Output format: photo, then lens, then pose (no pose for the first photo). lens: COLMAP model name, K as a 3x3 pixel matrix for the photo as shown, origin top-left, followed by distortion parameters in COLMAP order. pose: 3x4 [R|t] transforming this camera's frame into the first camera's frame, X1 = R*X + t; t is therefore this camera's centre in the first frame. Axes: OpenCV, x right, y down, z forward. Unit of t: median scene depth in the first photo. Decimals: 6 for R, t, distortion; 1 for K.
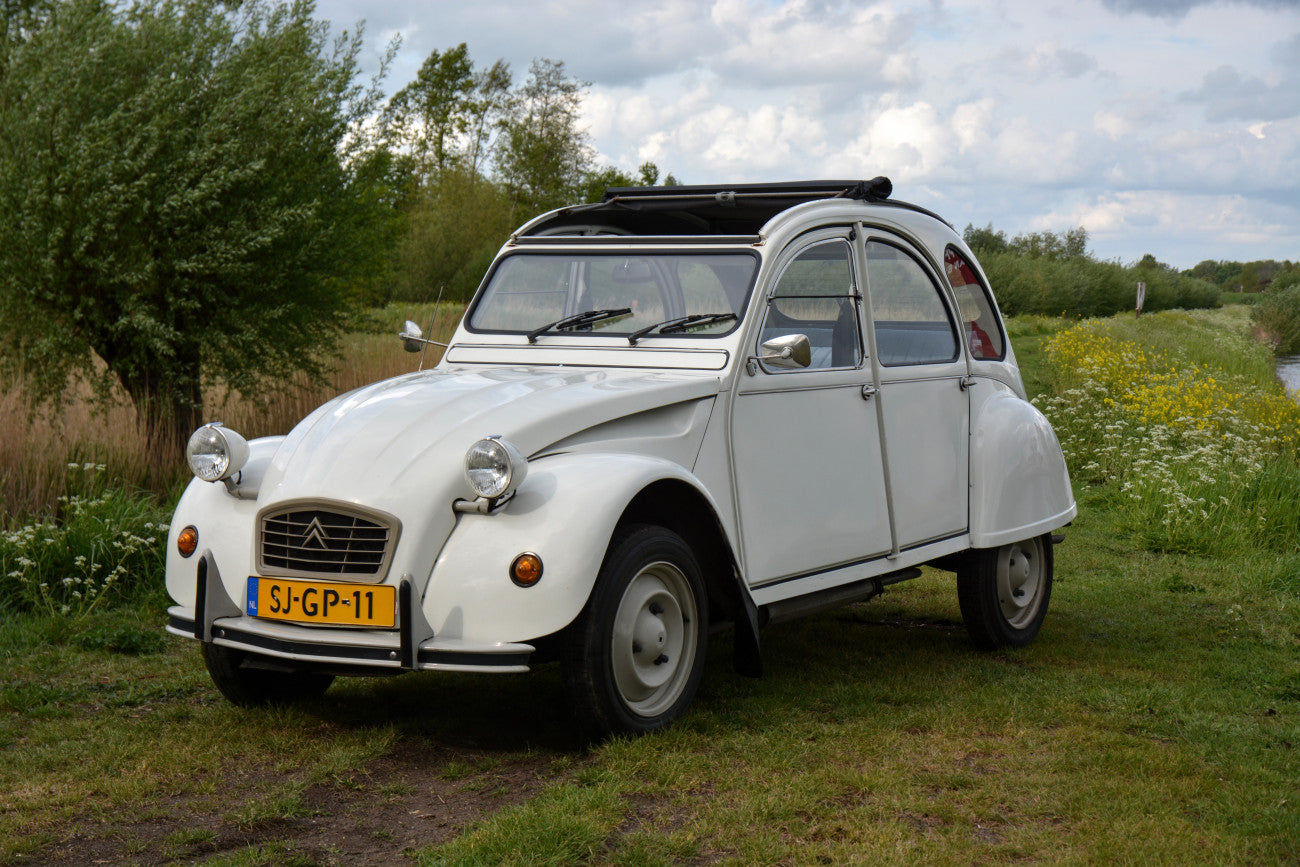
lens RADIAL K [[2354.1, 0, 650.0], [0, 2354.1, 433.5], [0, 0, 1]] dist [0.222975, 0.079023]
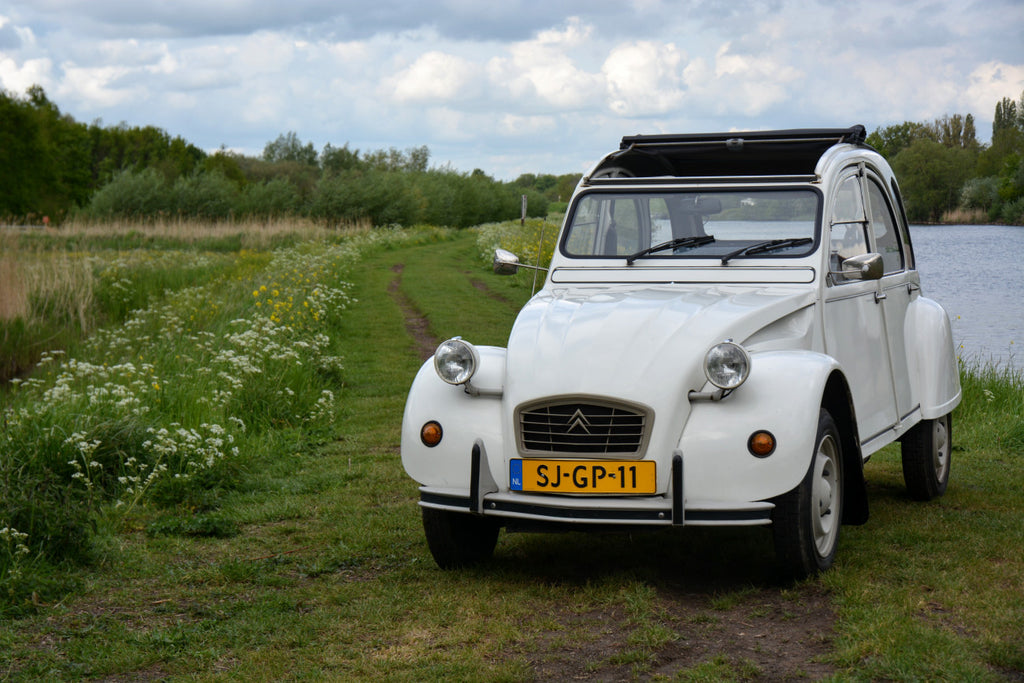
lens RADIAL K [[2170.3, 0, 512.0], [0, 2170.3, 341.5], [0, 0, 1]] dist [0.317553, 0.027344]
pose [[0.976356, -0.030456, 0.214014, -0.375419], [0.029904, 0.999536, 0.005816, -0.007297], [-0.214092, 0.000721, 0.976813, -0.104923]]
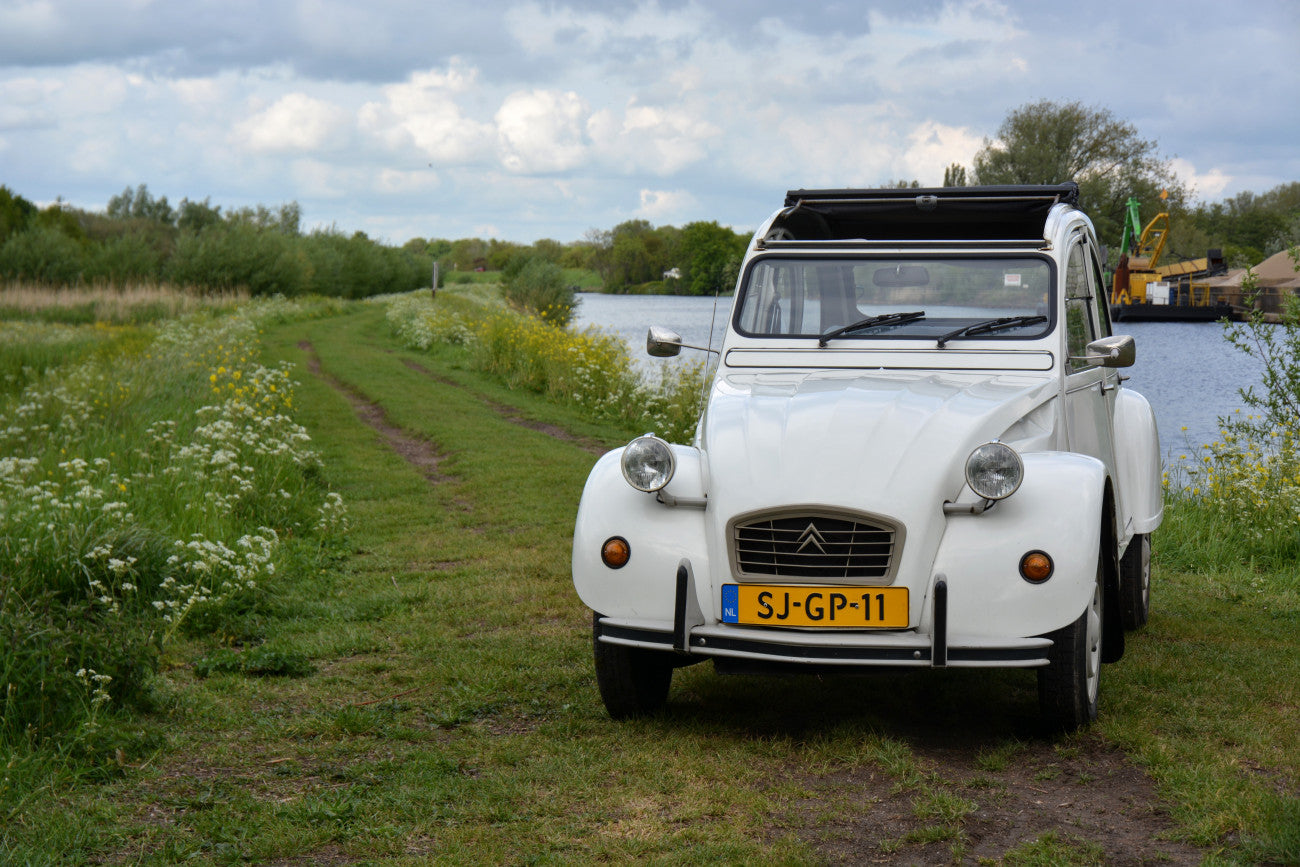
lens RADIAL K [[2497.4, 0, 650.0], [0, 2497.4, 433.5], [0, 0, 1]] dist [0.253625, 0.068968]
pose [[0.950731, -0.023868, 0.309097, -0.480953], [0.022275, 0.999714, 0.008684, -0.012644], [-0.309216, -0.001371, 0.950991, -0.002883]]
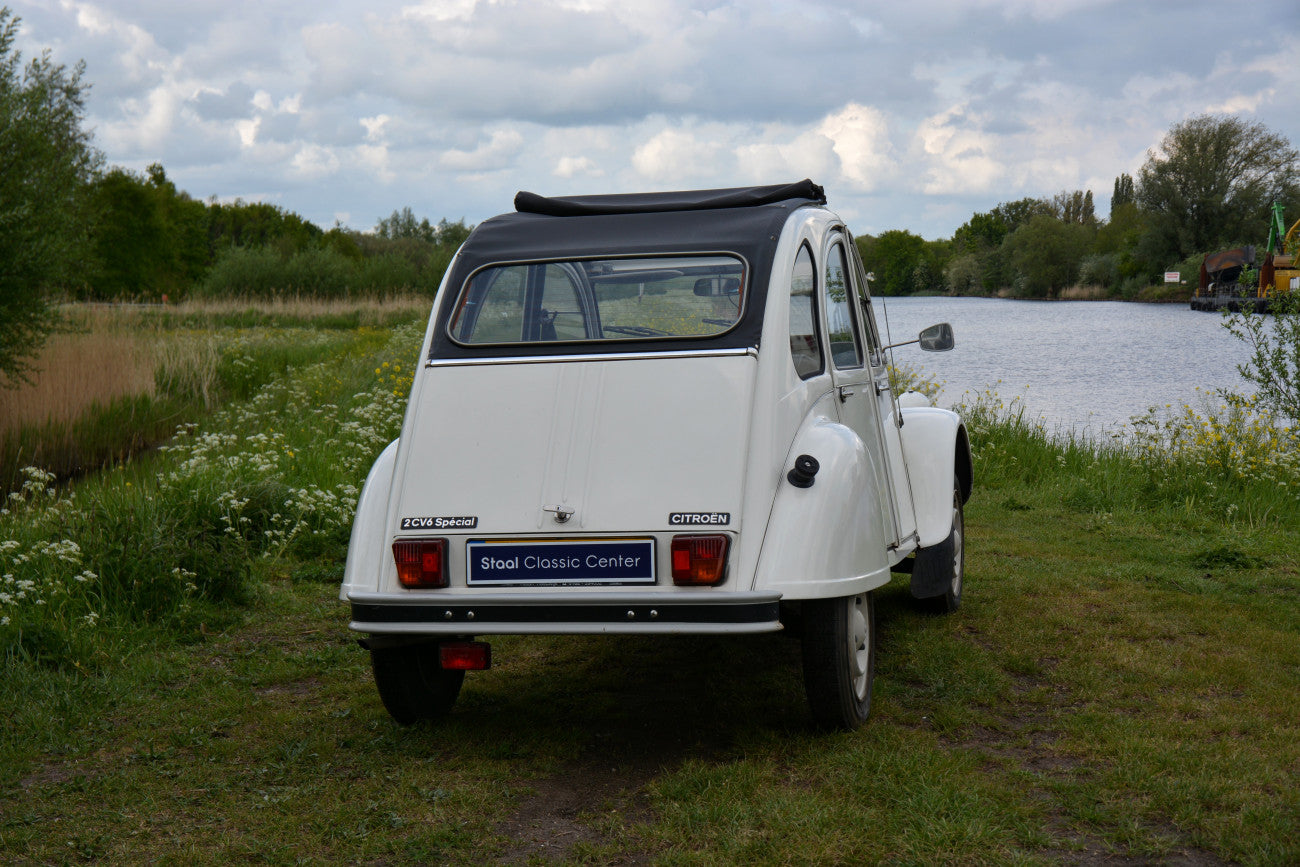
lens RADIAL K [[2184.5, 0, 650.0], [0, 2184.5, 433.5], [0, 0, 1]] dist [0.191817, -0.056152]
pose [[0.974318, -0.034570, 0.222508, -0.402750], [0.032505, 0.999388, 0.012934, -0.001348], [-0.222819, -0.005369, 0.974845, -0.275836]]
